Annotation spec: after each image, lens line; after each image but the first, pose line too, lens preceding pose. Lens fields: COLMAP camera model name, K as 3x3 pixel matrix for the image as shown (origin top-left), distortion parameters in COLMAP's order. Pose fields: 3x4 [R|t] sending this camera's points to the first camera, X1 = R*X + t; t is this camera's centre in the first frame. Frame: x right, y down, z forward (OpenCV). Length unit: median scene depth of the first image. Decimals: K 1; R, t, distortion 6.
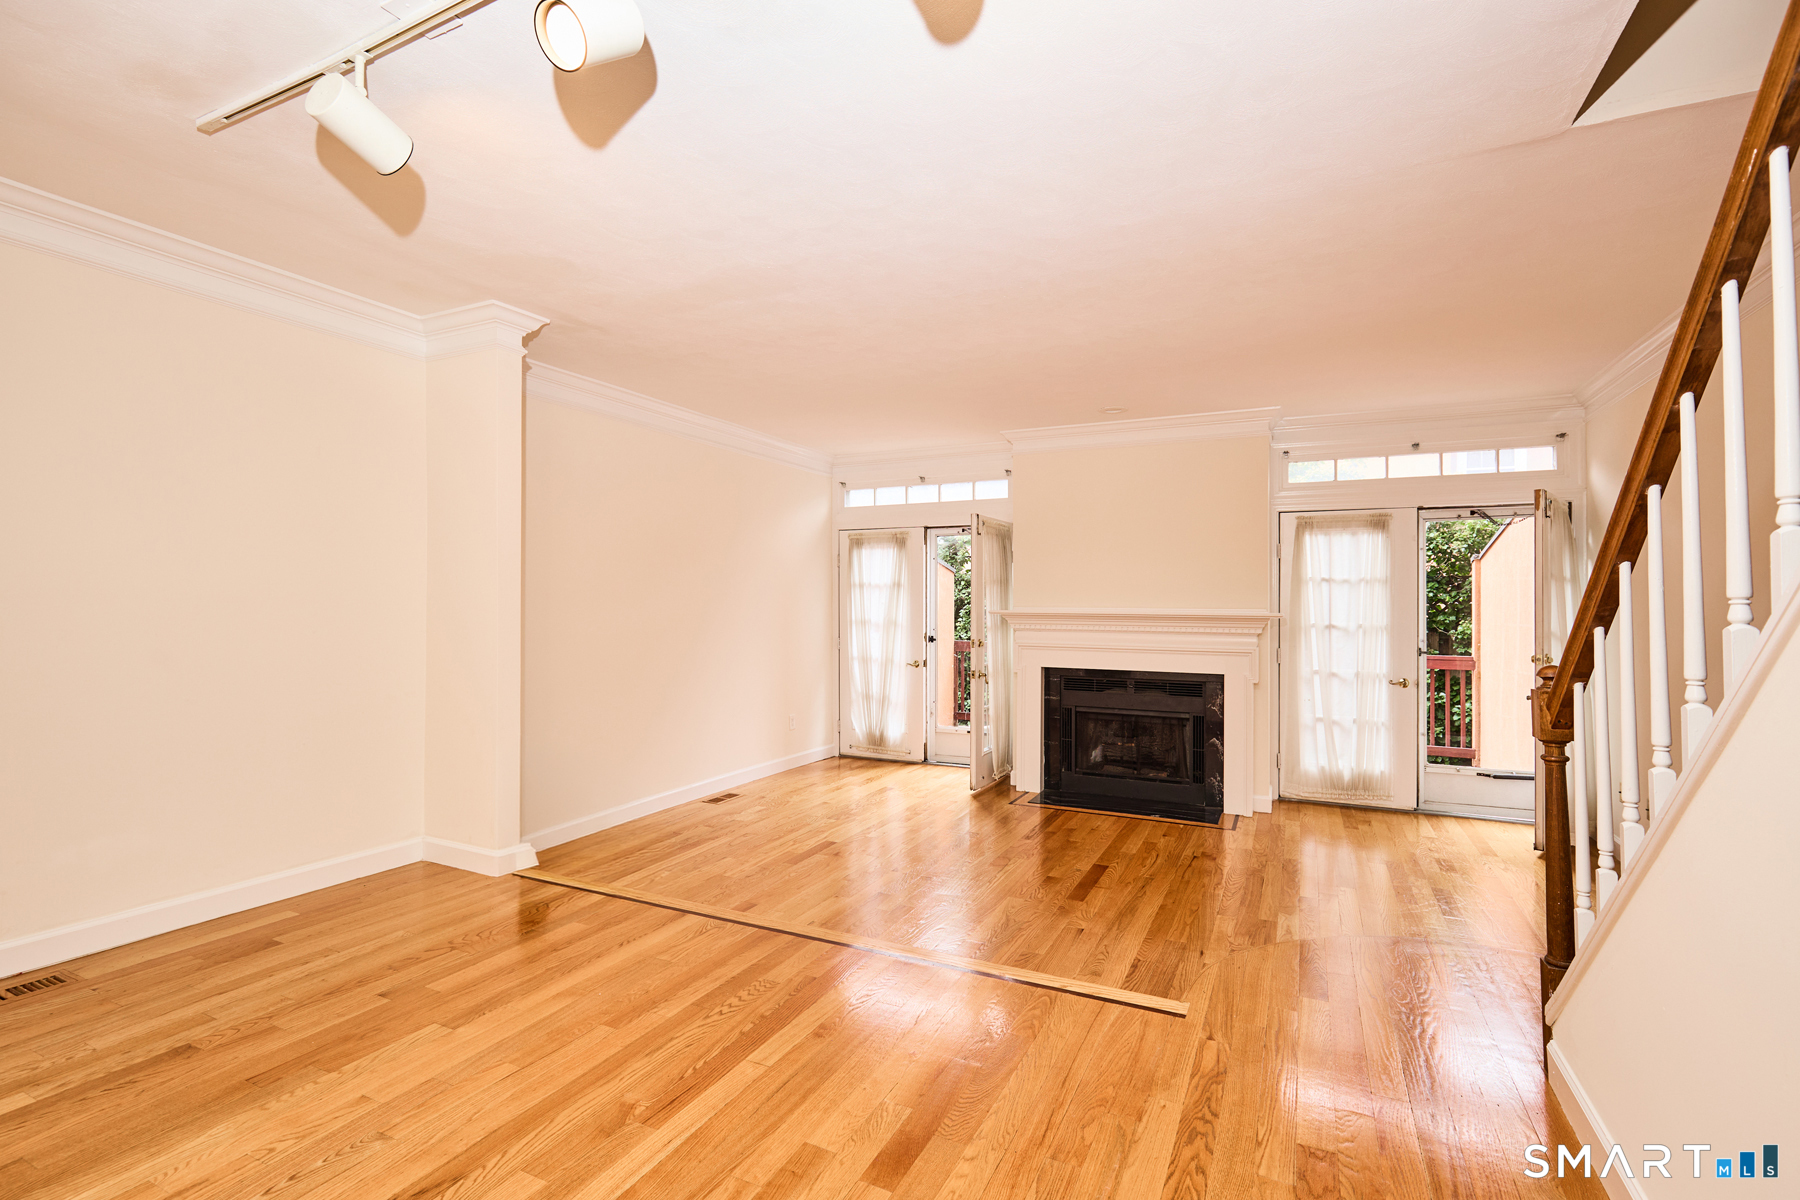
lens RADIAL K [[822.4, 0, 902.6], [0, 822.4, 609.3], [0, 0, 1]] dist [0.003129, -0.000214]
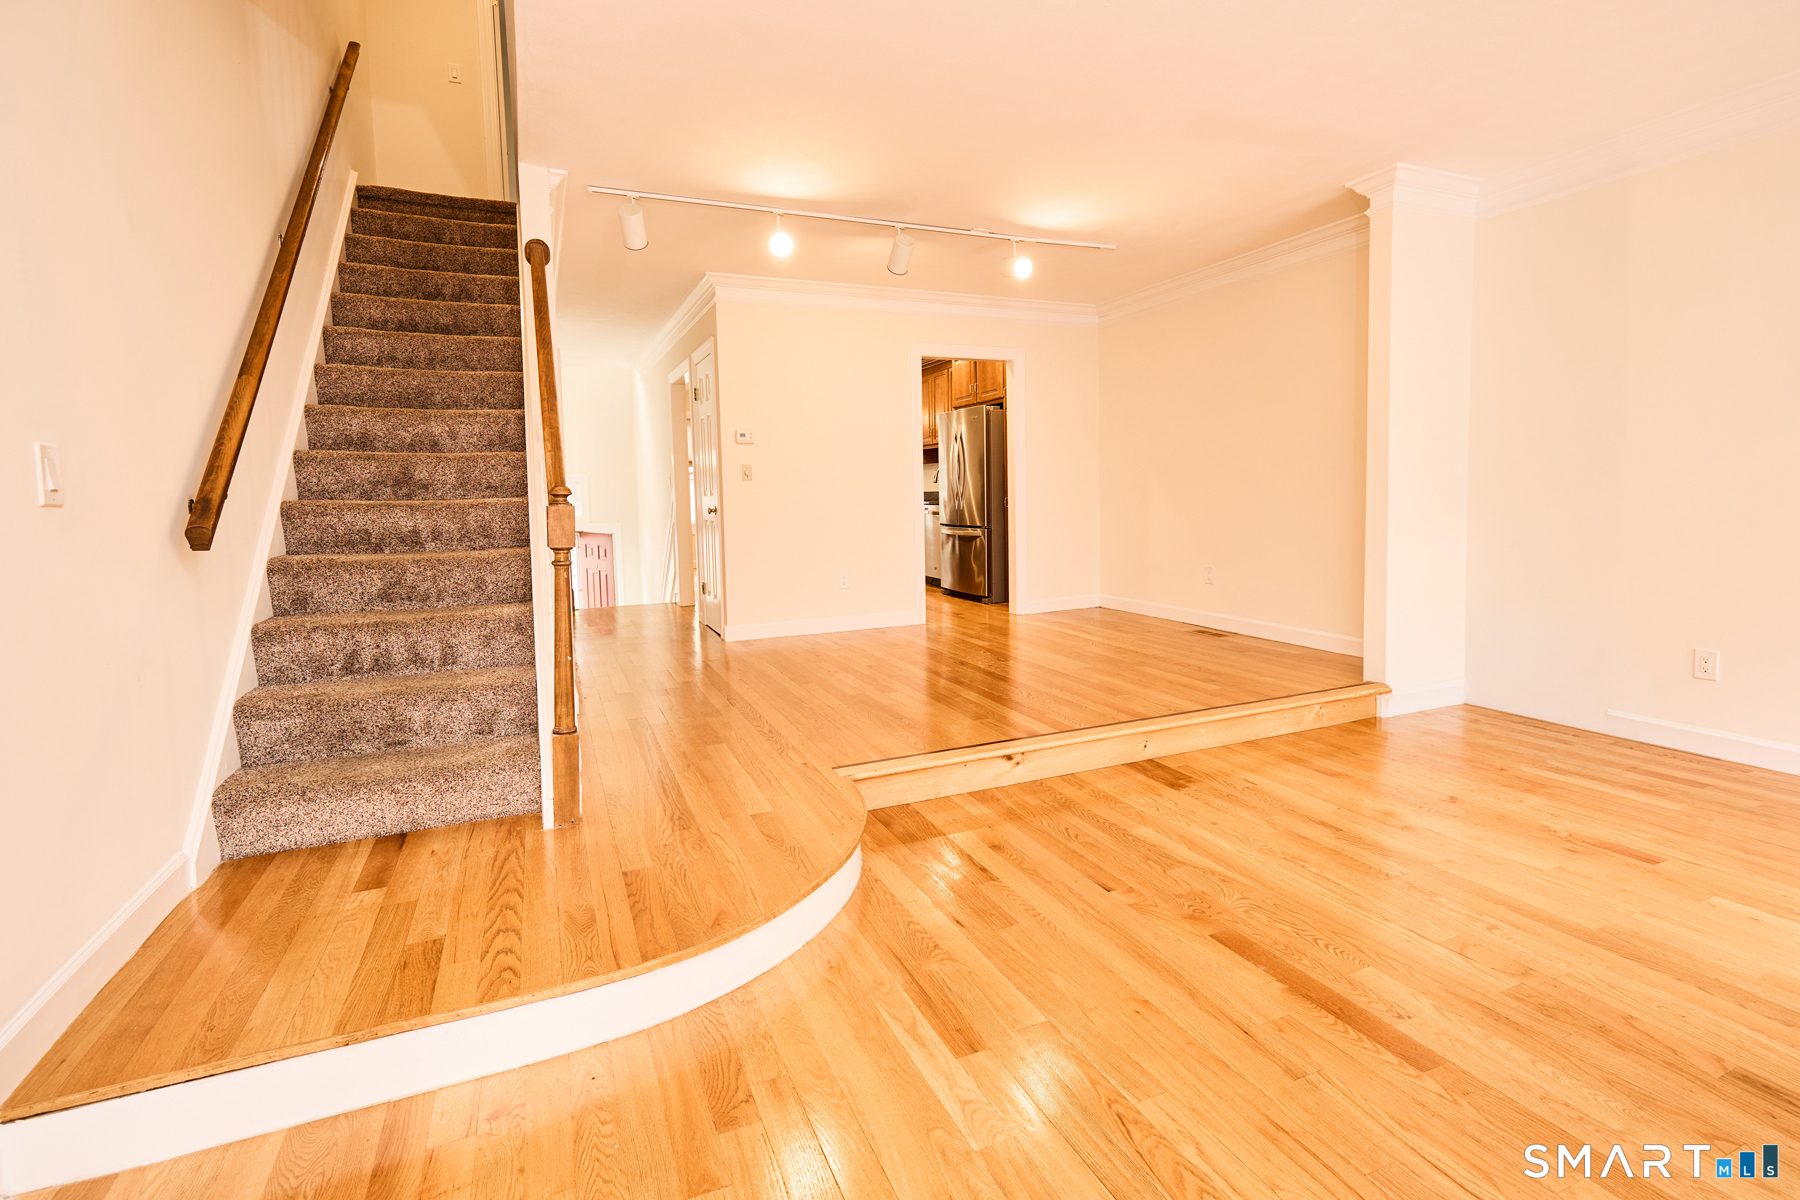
lens RADIAL K [[844.5, 0, 901.7], [0, 844.5, 537.5], [0, 0, 1]] dist [0.000758, 0.000166]
pose [[-0.650295, 0.045976, -0.758289, 0.499265], [0.012041, 0.998665, 0.050225, 0.031890], [0.759586, 0.023530, -0.649981, 0.771134]]
